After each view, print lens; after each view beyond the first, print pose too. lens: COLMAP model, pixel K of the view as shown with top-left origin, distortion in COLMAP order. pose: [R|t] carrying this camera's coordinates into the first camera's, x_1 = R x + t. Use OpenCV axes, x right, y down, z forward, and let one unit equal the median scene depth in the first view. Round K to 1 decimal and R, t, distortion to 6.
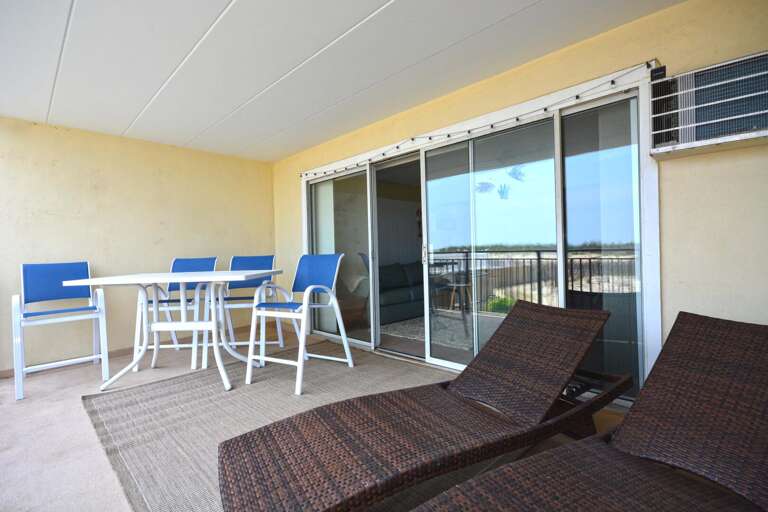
lens RADIAL K [[344.3, 0, 387.9], [0, 344.3, 259.2], [0, 0, 1]] dist [-0.002573, -0.000089]
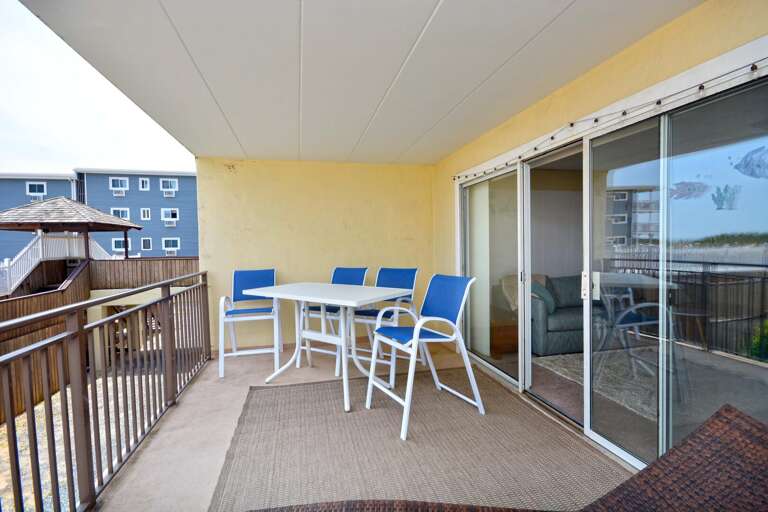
lens RADIAL K [[352.8, 0, 390.9], [0, 352.8, 256.2], [0, 0, 1]] dist [0.003891, 0.001181]
pose [[0.848004, 0.030188, -0.529130, 0.154194], [-0.017524, 0.999428, 0.028936, -0.090886], [0.529701, -0.015265, 0.848047, 0.172512]]
